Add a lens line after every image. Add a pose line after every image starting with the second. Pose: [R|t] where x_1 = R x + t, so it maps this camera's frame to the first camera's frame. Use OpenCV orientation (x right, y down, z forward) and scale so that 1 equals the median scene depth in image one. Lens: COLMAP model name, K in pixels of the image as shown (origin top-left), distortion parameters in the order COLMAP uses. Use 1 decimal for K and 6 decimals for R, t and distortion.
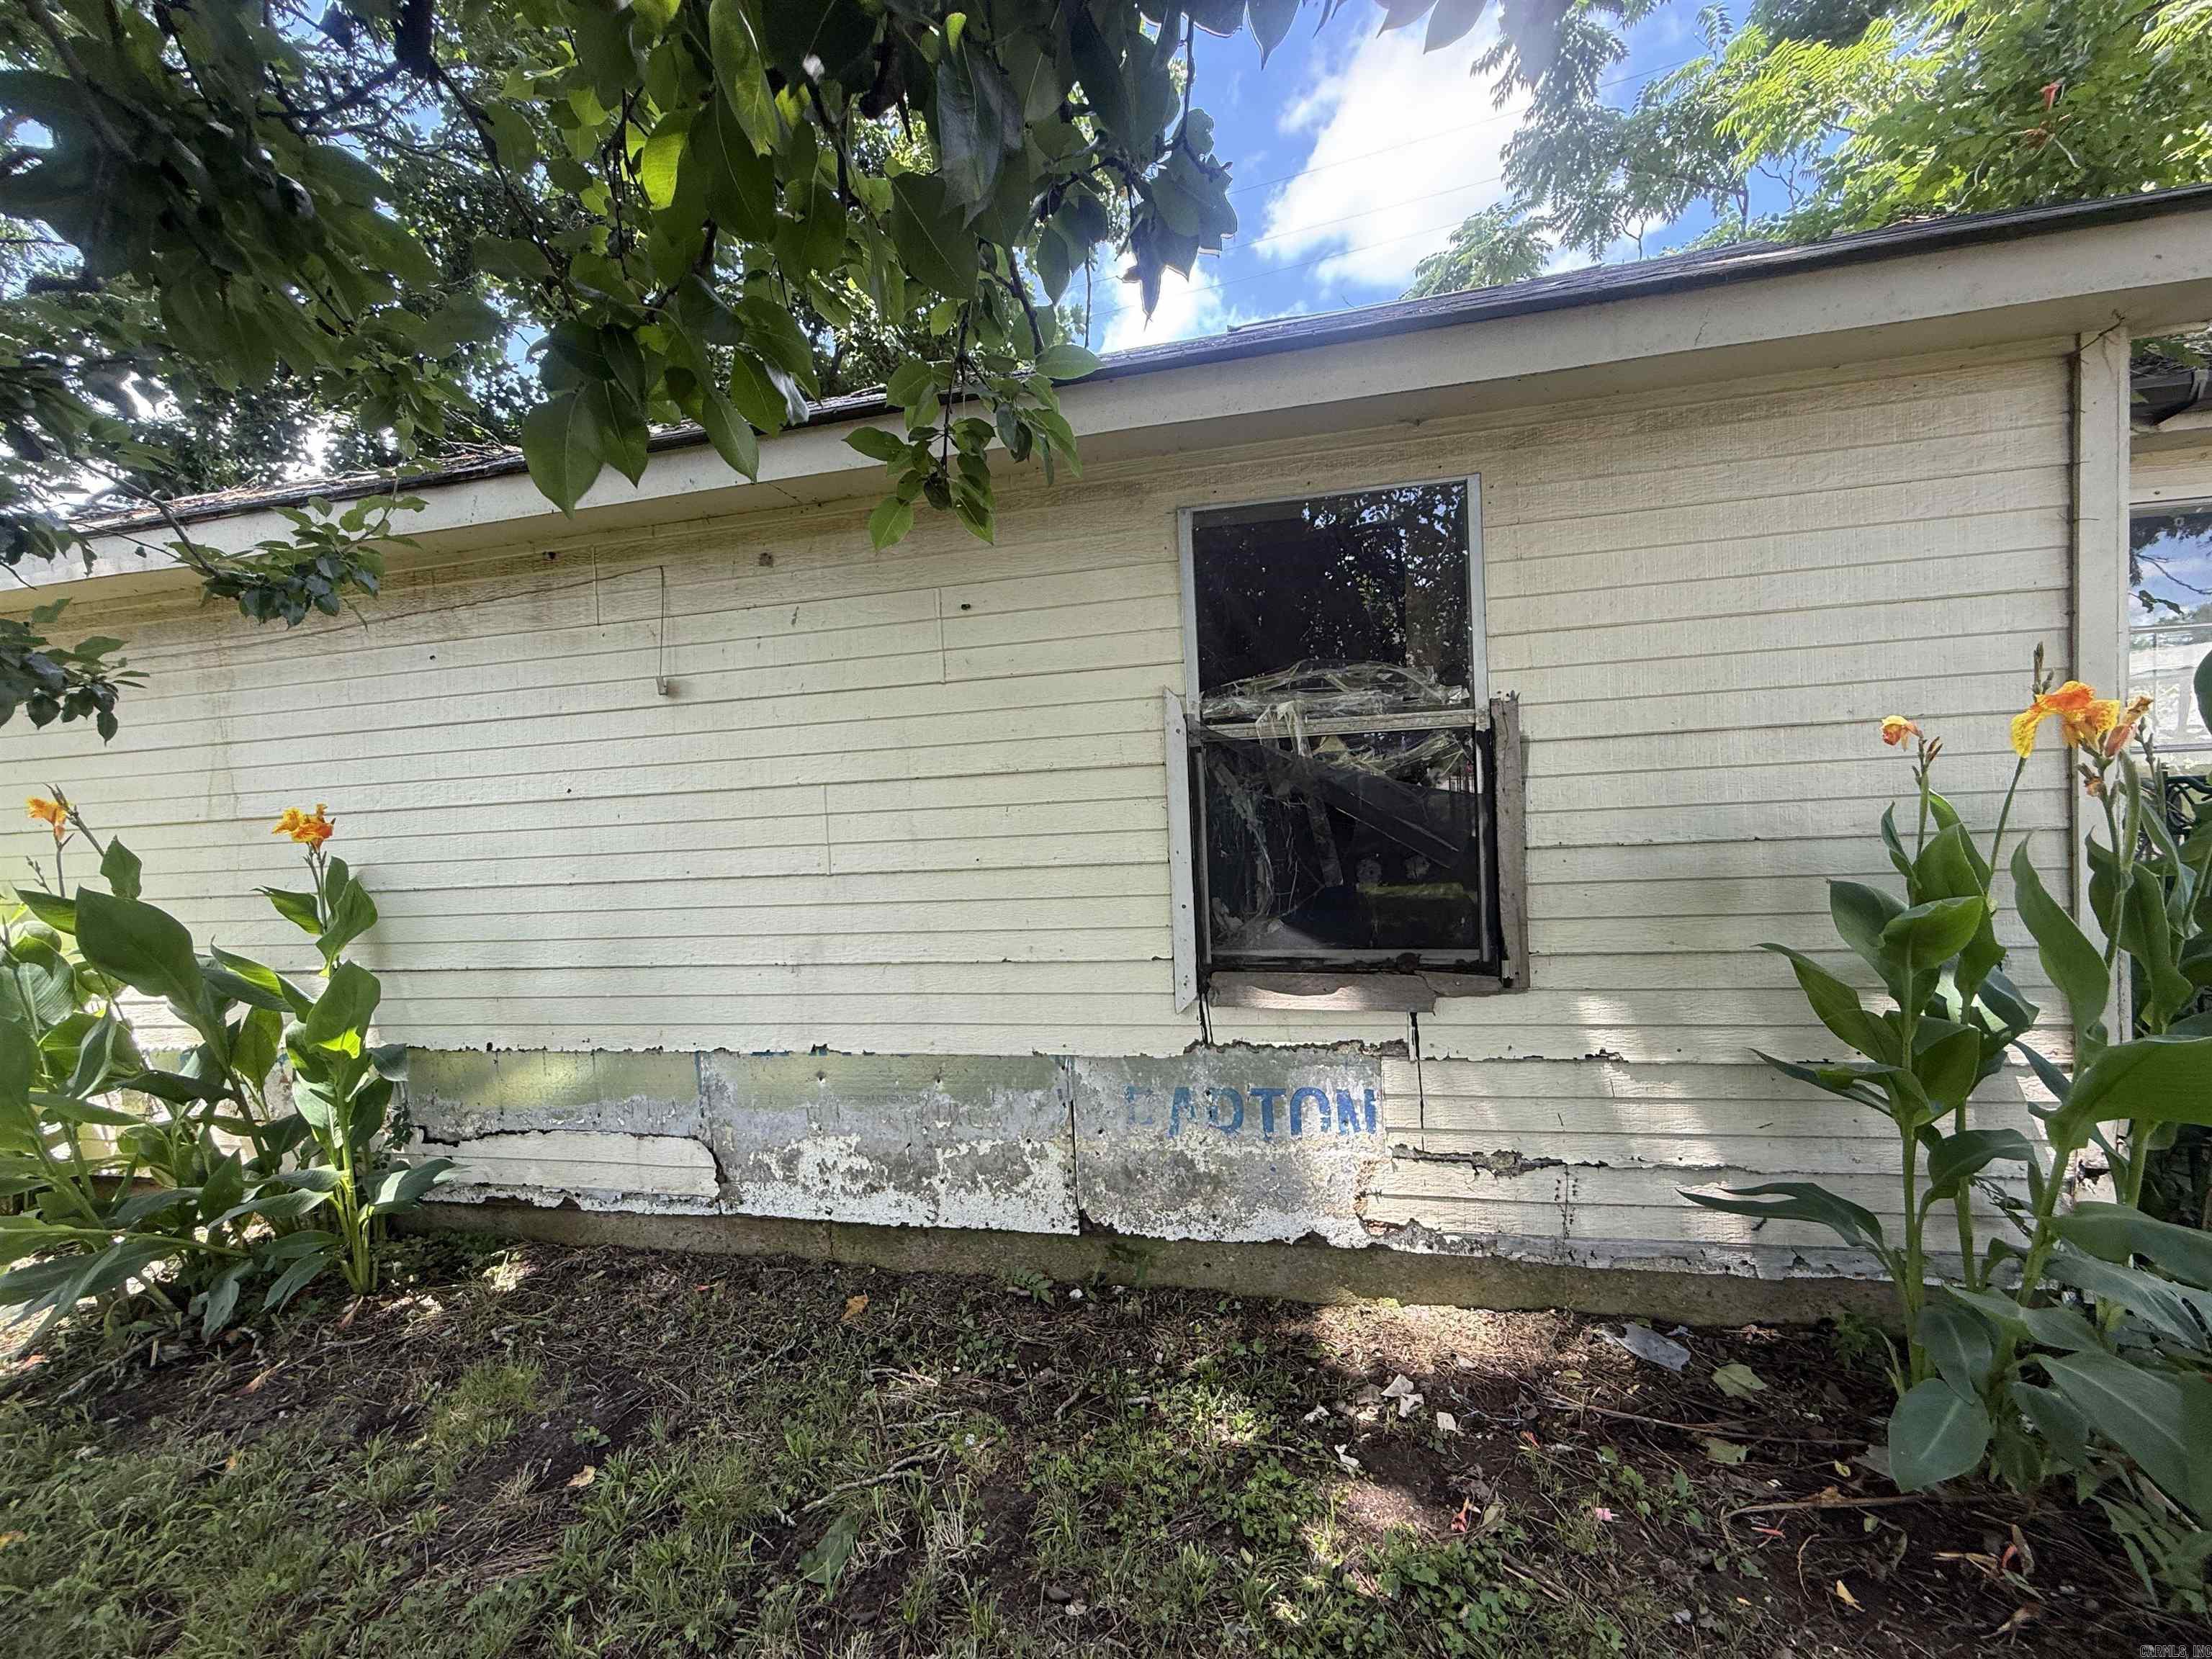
lens RADIAL K [[881.4, 0, 1098.9], [0, 881.4, 829.3], [0, 0, 1]] dist [-0.000007, -0.000045]
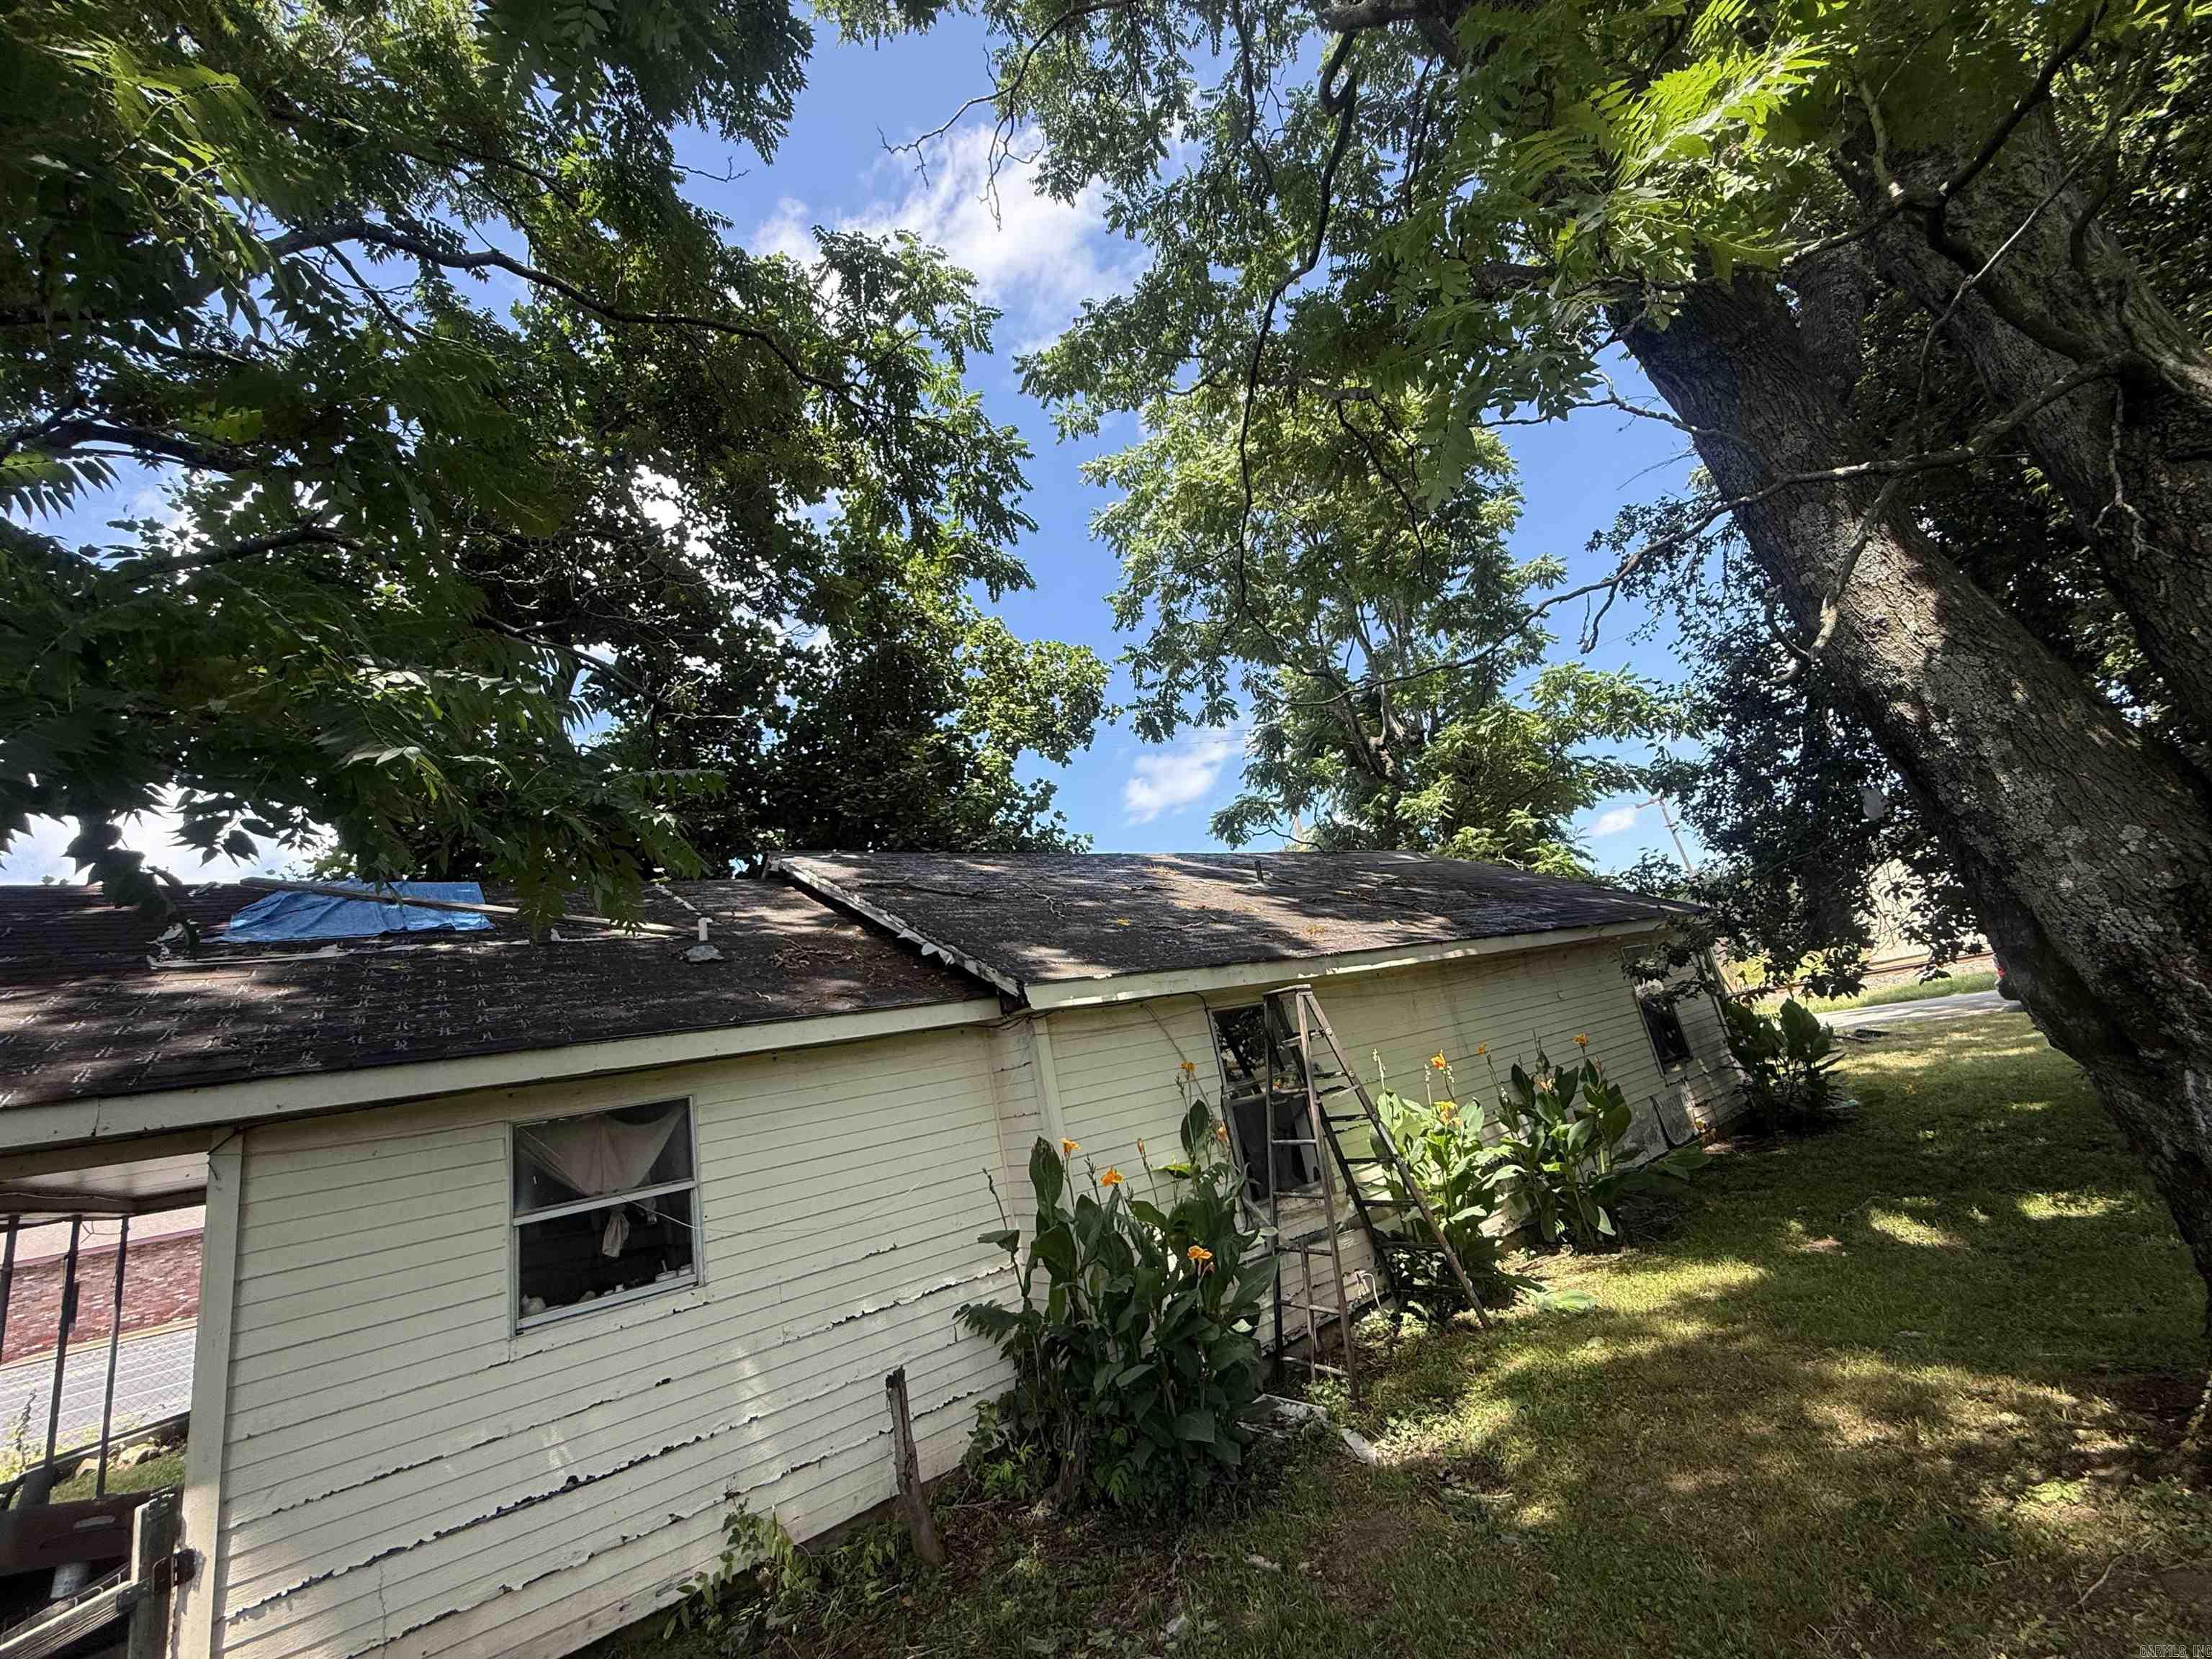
lens RADIAL K [[878.7, 0, 1101.3], [0, 878.7, 832.8], [0, 0, 1]] dist [0.002085, -0.000457]
pose [[0.663341, 0.127674, 0.737345, -4.246359], [0.174337, 0.931858, -0.318194, 0.010598], [-0.727726, 0.339618, 0.595882, 0.139808]]
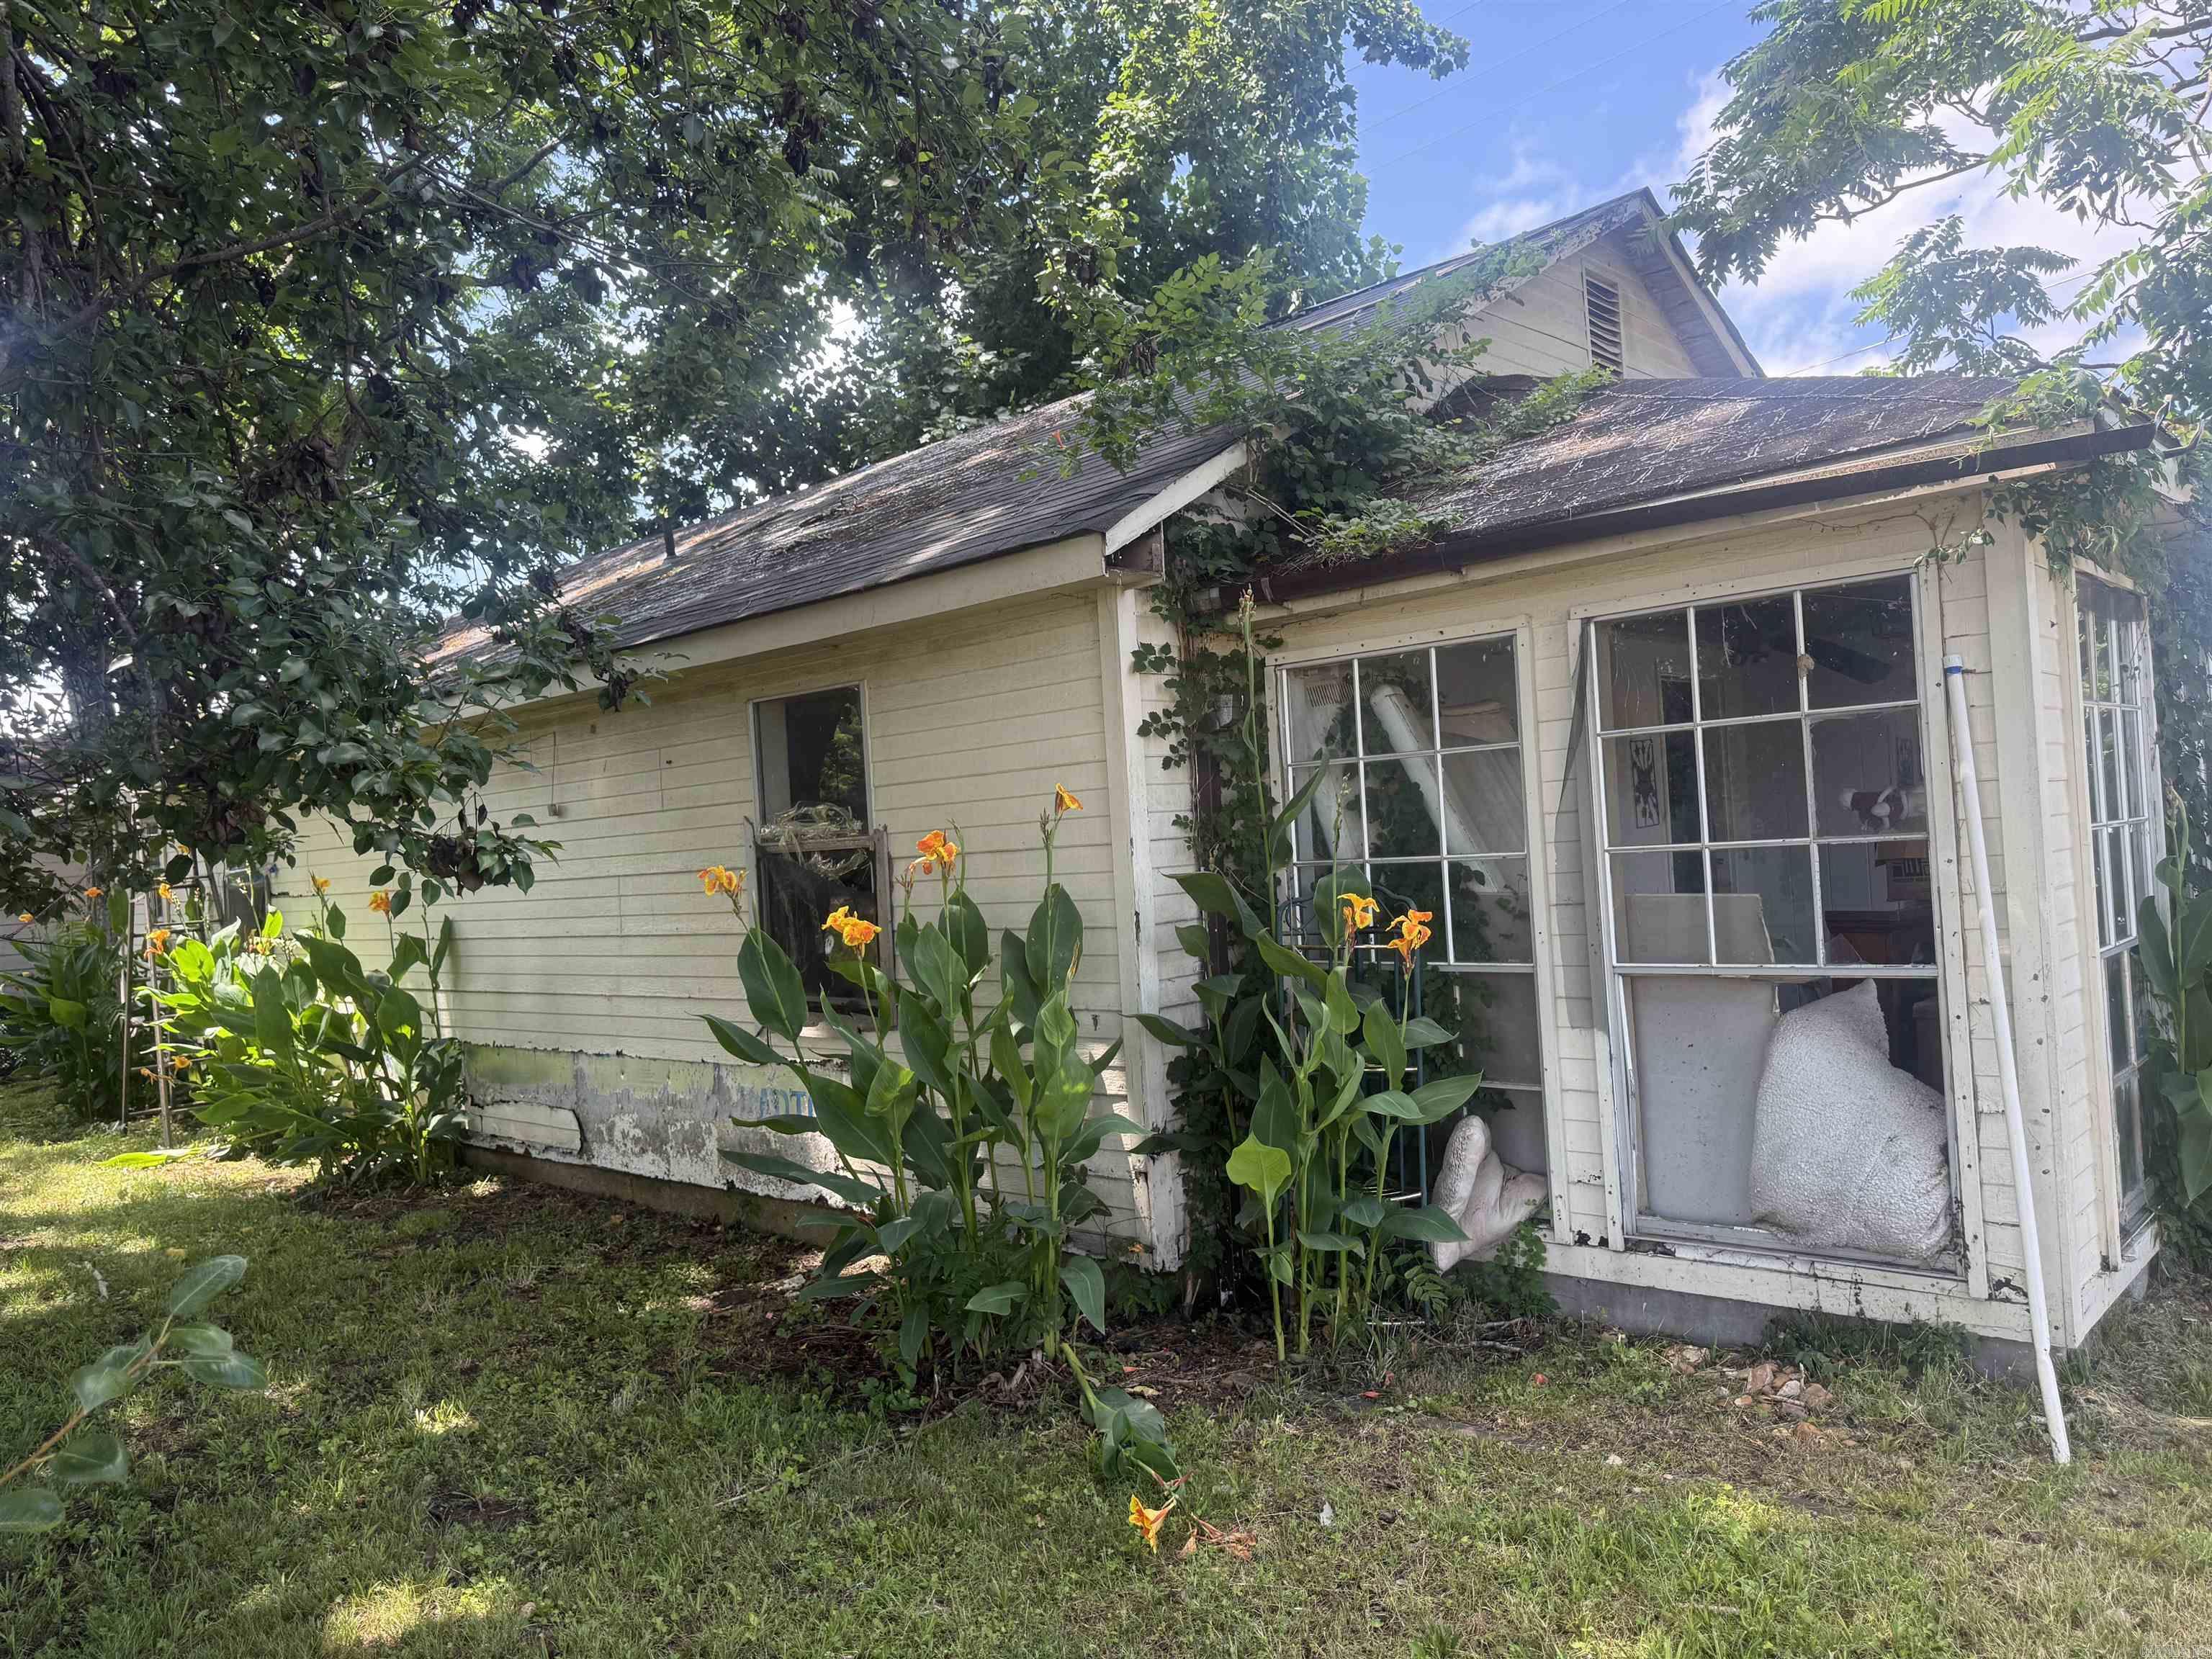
lens RADIAL K [[1626.2, 0, 1112.3], [0, 1626.2, 825.8], [0, 0, 1]] dist [0.055038, -0.113093]
pose [[0.852453, -0.003766, -0.522791, 1.835859], [-0.010144, 0.999667, -0.023741, -0.077306], [0.522706, 0.025541, 0.852130, -0.926039]]
